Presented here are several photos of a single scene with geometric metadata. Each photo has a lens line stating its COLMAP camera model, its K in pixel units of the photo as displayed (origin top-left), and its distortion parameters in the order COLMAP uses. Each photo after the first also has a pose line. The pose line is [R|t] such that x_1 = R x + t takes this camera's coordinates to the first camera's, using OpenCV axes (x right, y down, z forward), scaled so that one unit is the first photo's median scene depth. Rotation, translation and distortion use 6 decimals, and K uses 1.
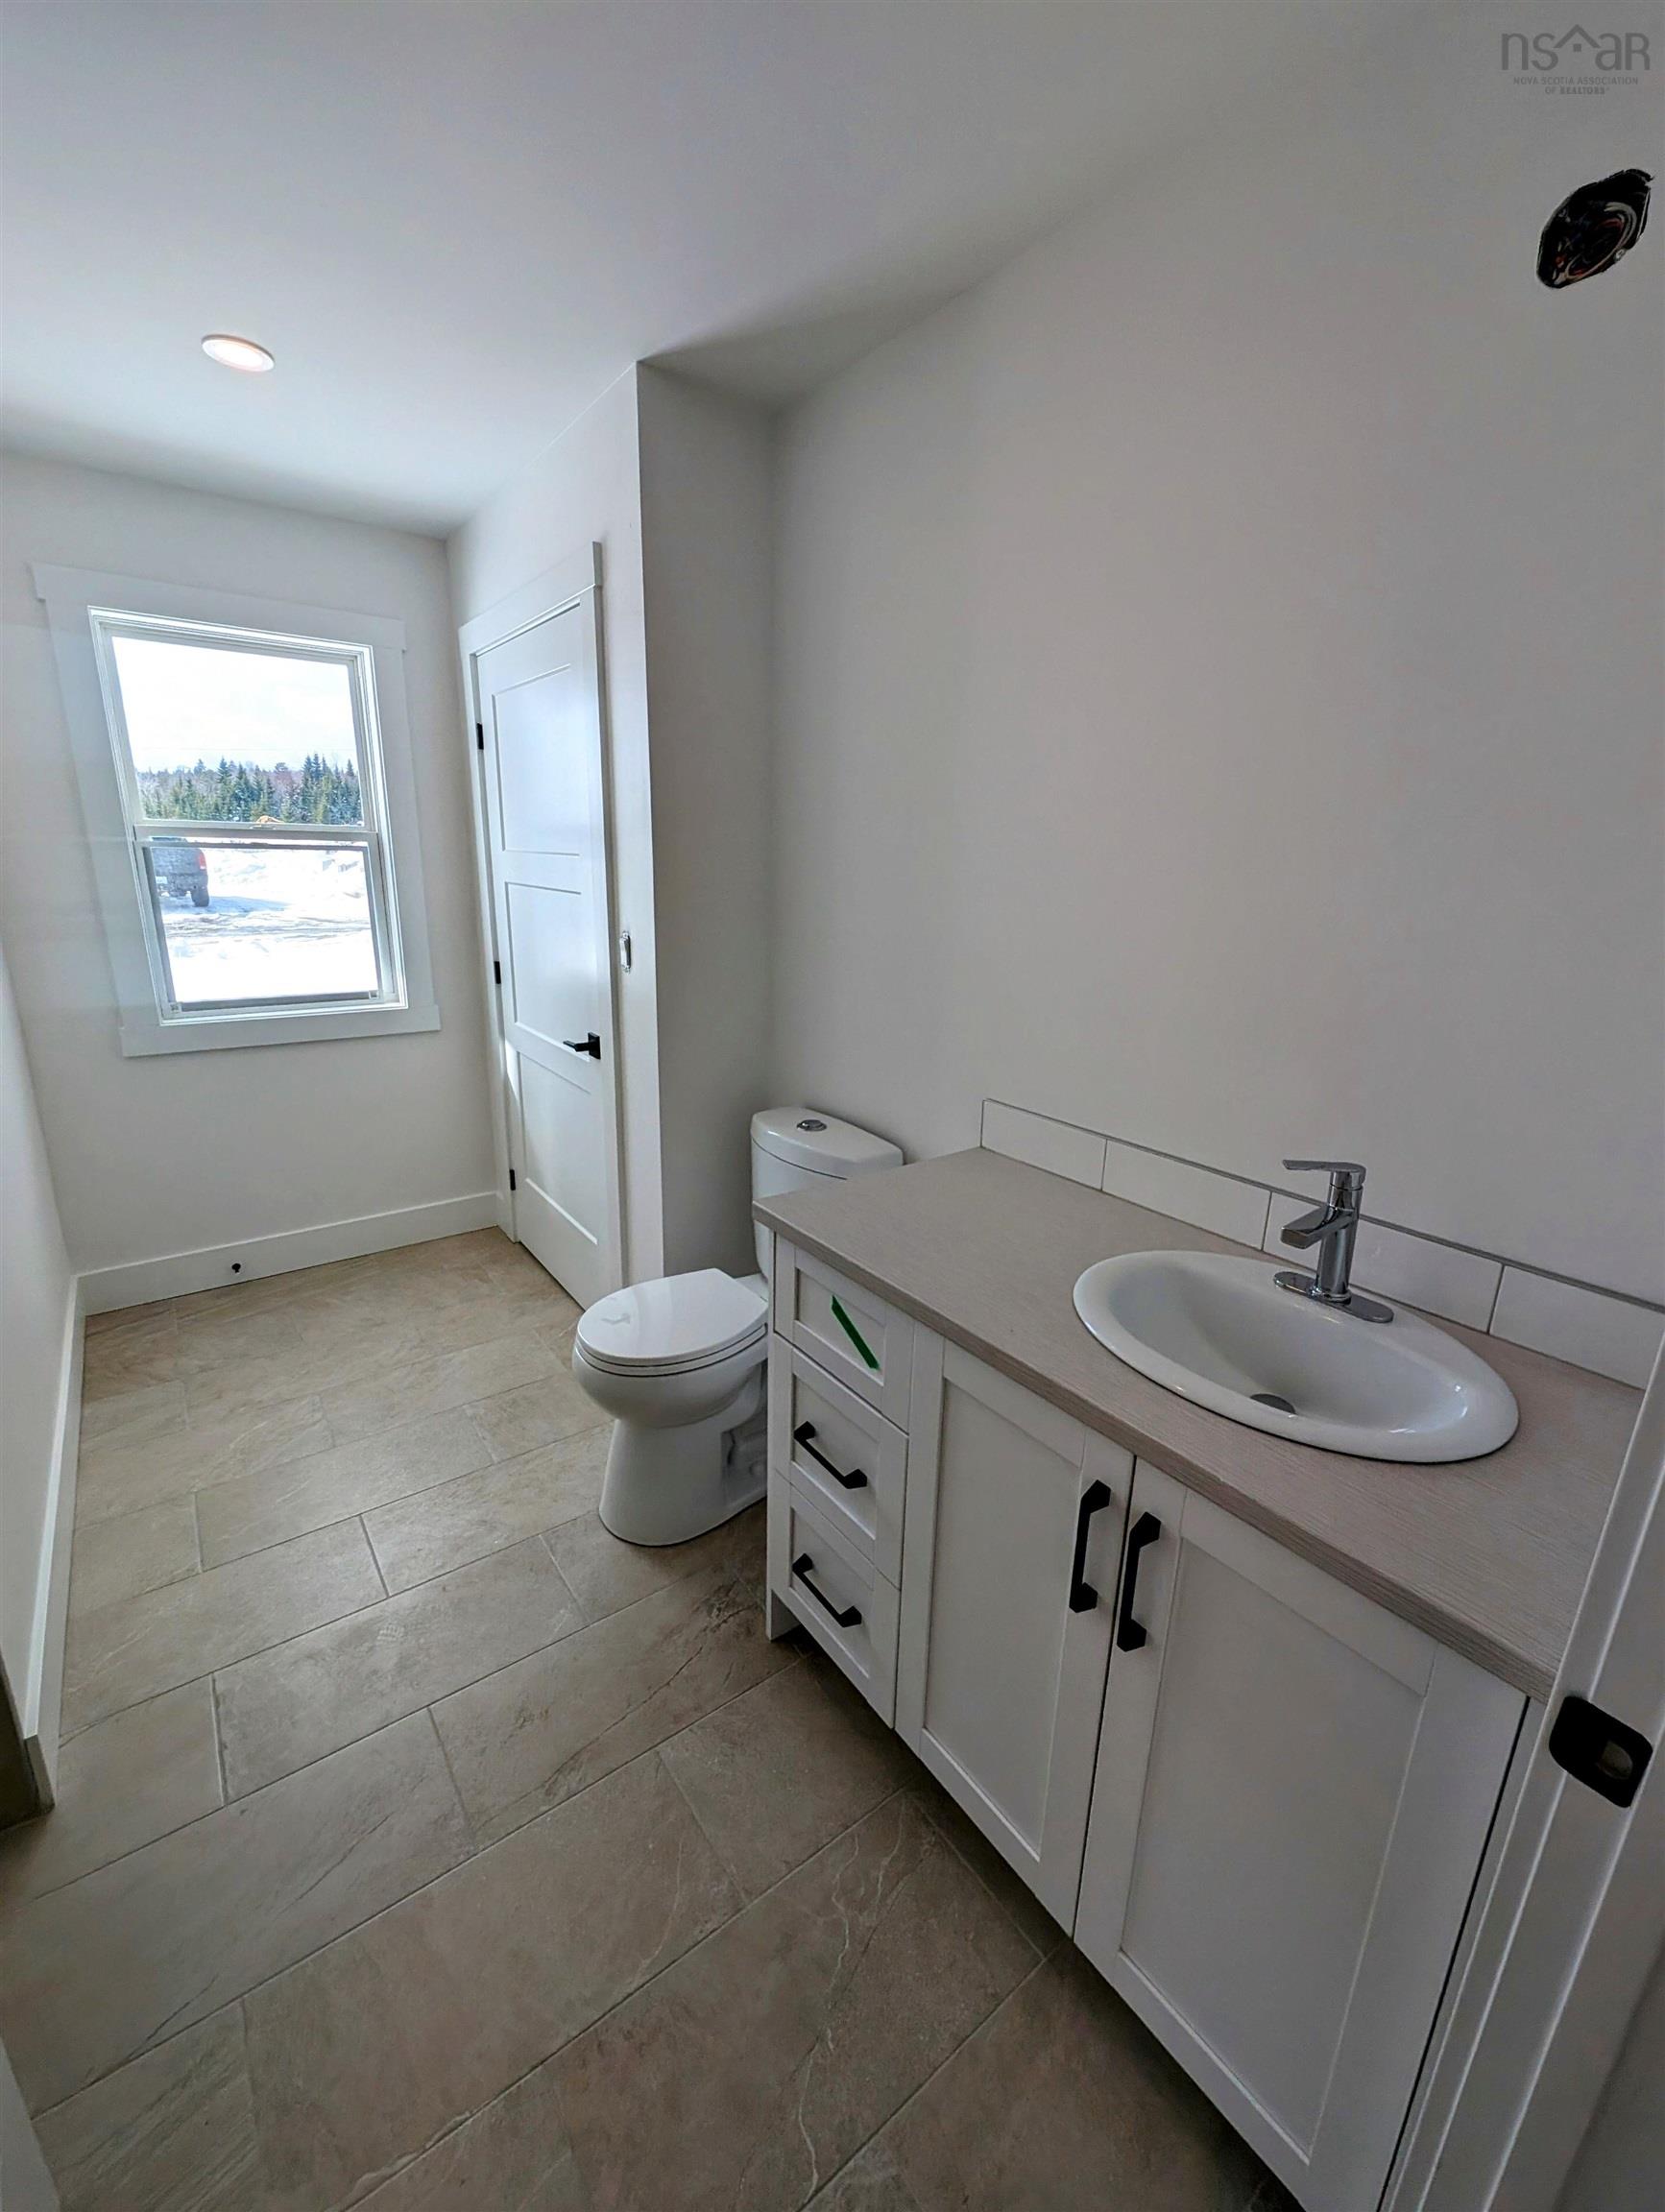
lens RADIAL K [[901.4, 0, 790.0], [0, 901.4, 1114.5], [0, 0, 1]] dist [-0.001108, 0.000382]
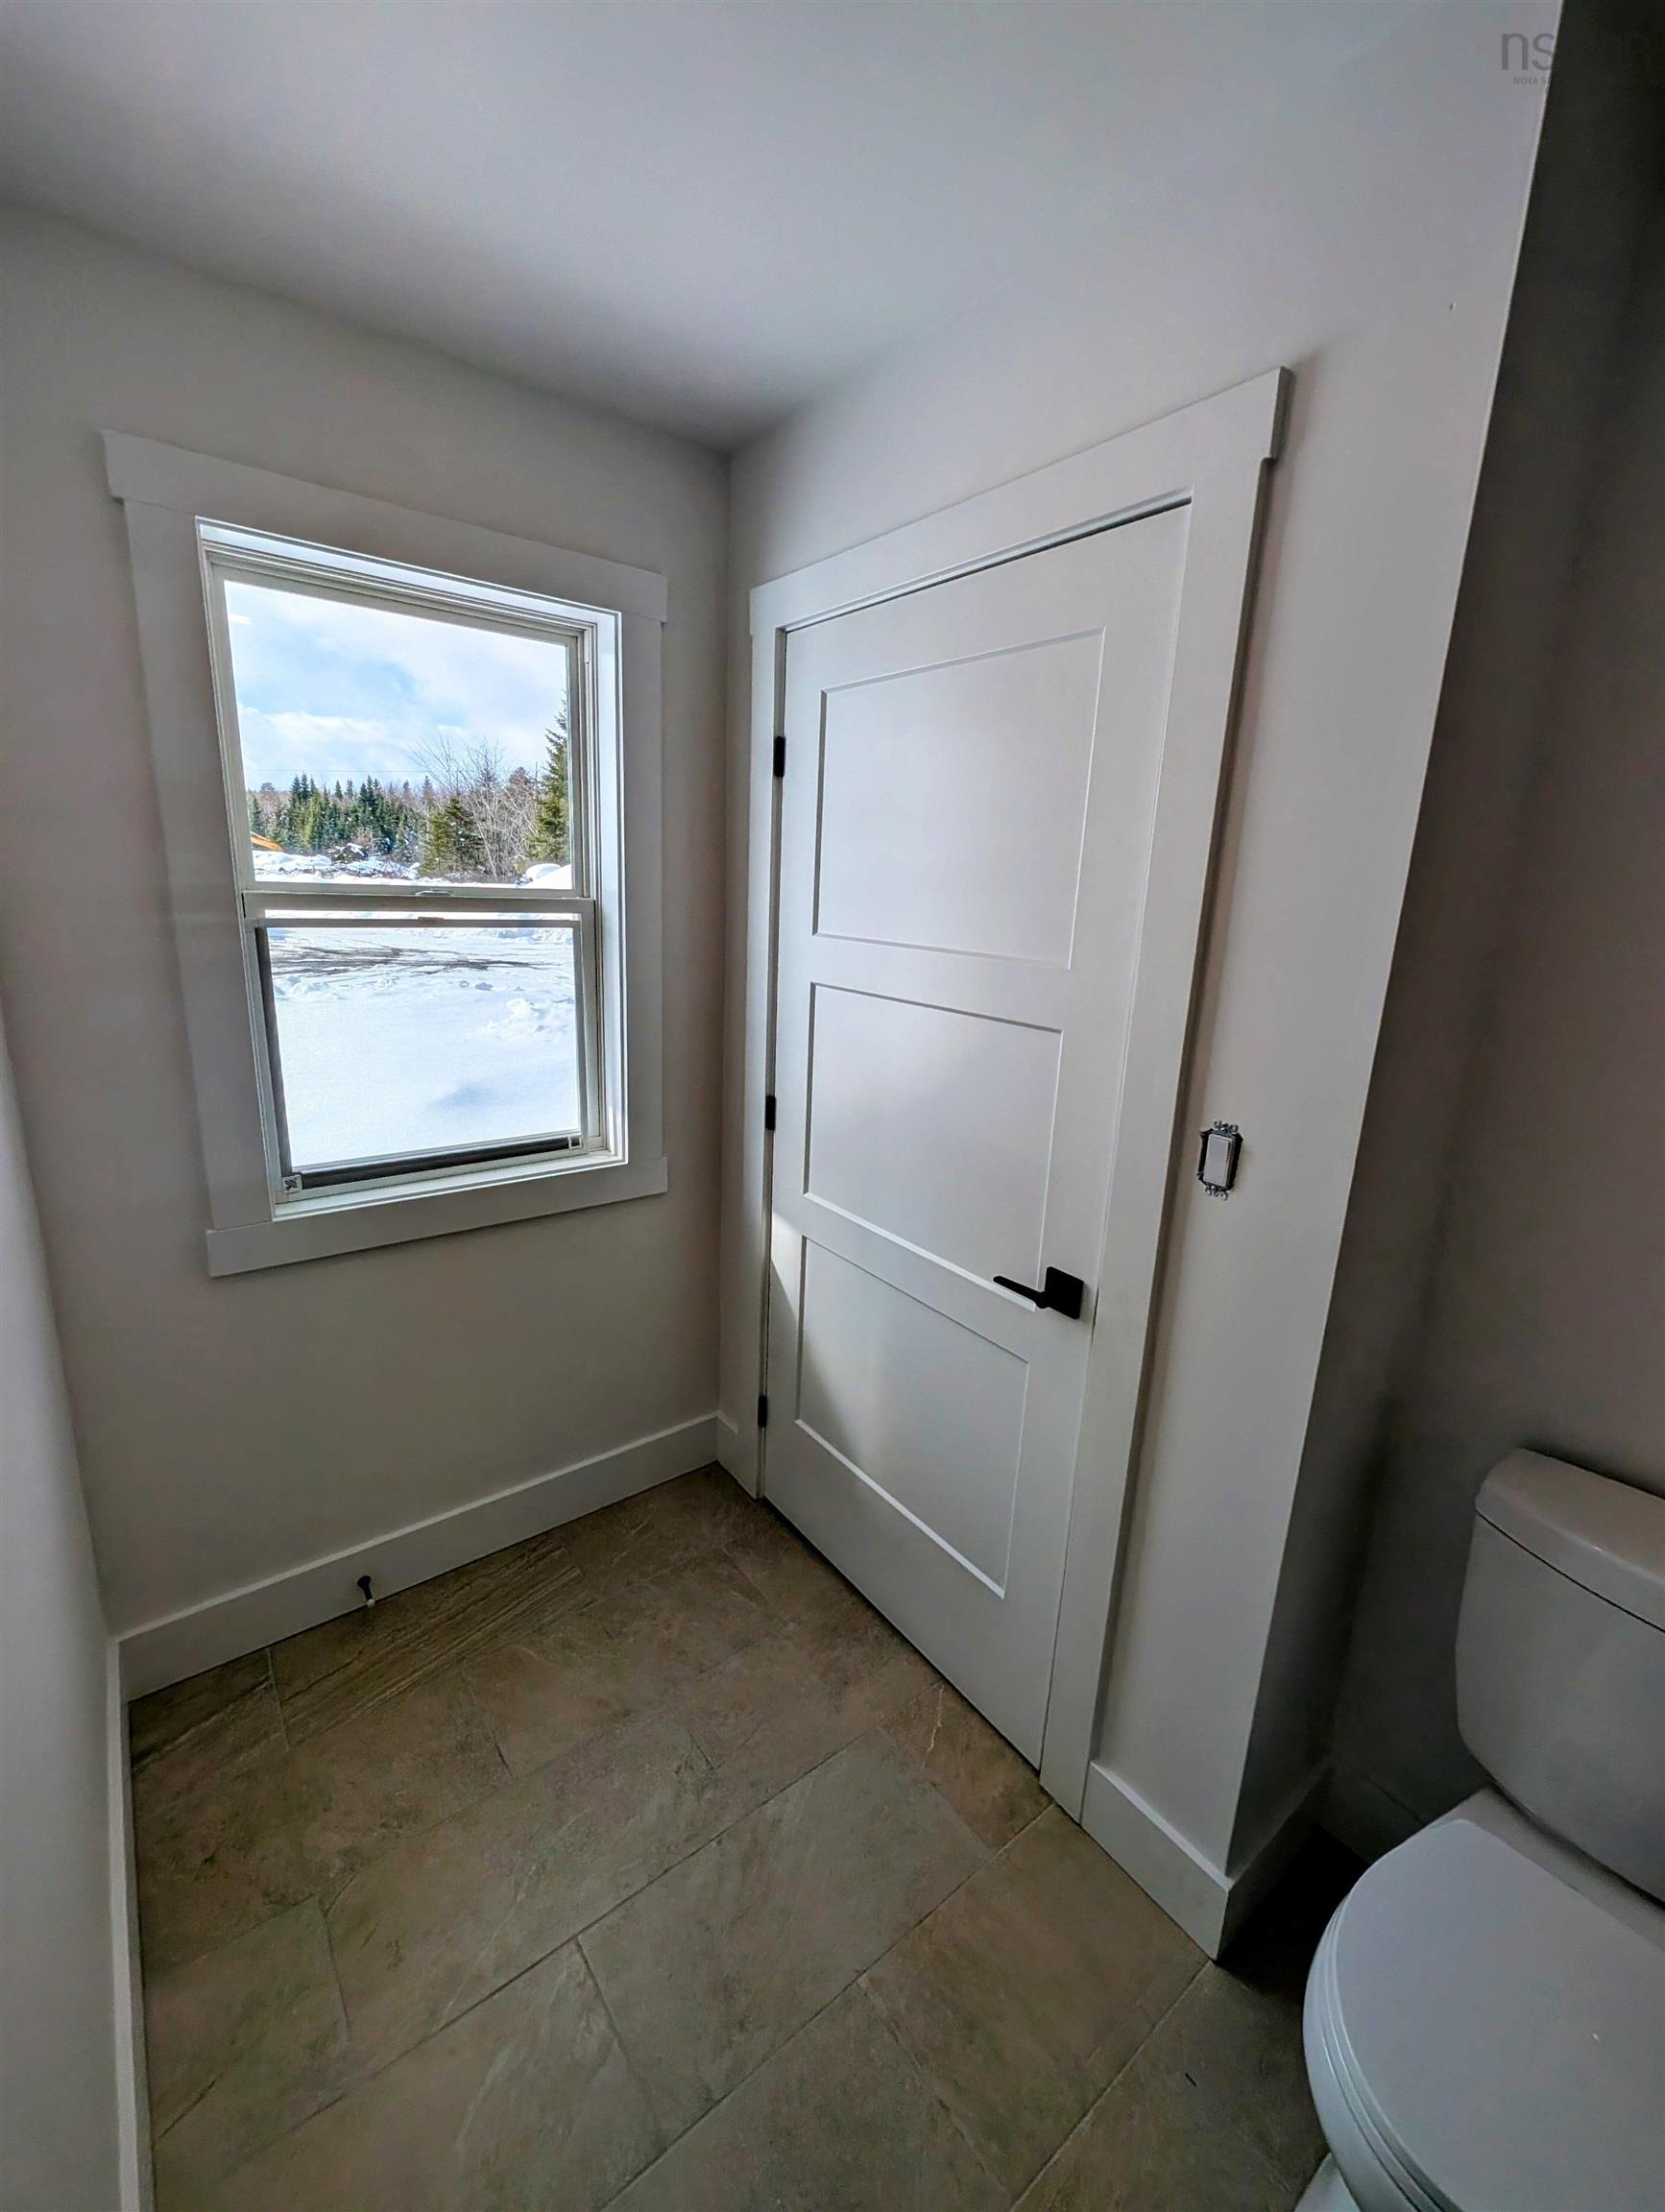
lens RADIAL K [[891.9, 0, 777.3], [0, 891.9, 1105.9], [0, 0, 1]] dist [0.000957, 0.000059]
pose [[0.999741, 0.012233, 0.019204, -0.346957], [-0.011565, 0.999337, -0.034511, -0.146595], [-0.019613, 0.034279, 0.999220, 0.366333]]
